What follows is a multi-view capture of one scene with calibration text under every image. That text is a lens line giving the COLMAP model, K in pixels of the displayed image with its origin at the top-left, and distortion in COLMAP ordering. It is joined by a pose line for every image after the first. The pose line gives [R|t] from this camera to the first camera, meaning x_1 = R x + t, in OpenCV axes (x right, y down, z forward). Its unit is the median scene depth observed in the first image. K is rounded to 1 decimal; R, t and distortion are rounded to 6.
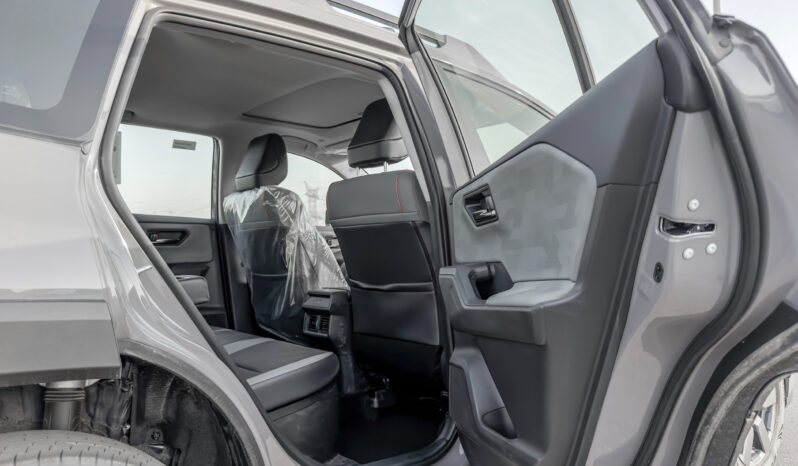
lens RADIAL K [[635.8, 0, 399.0], [0, 635.8, 233.0], [0, 0, 1]] dist [0.008291, 0.001345]
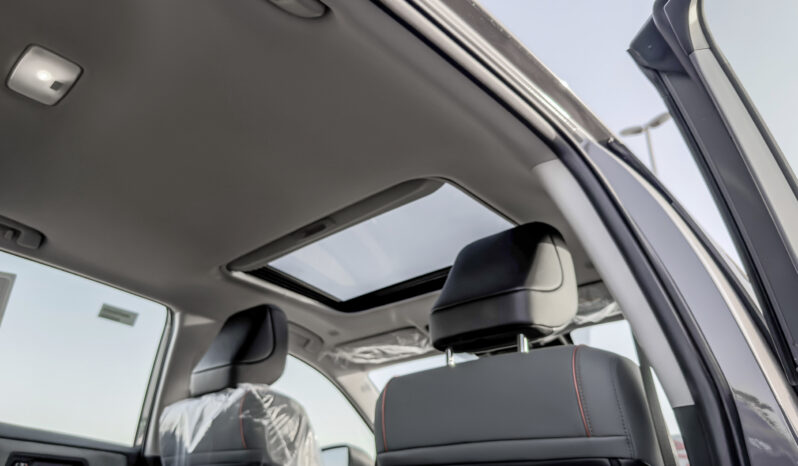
lens RADIAL K [[635.8, 0, 399.0], [0, 635.8, 233.0], [0, 0, 1]] dist [0.008291, 0.001345]
pose [[0.992949, 0.099795, 0.063980, -0.122089], [-0.066558, 0.915953, -0.395727, 0.016045], [-0.098094, 0.388678, 0.916137, 0.404969]]
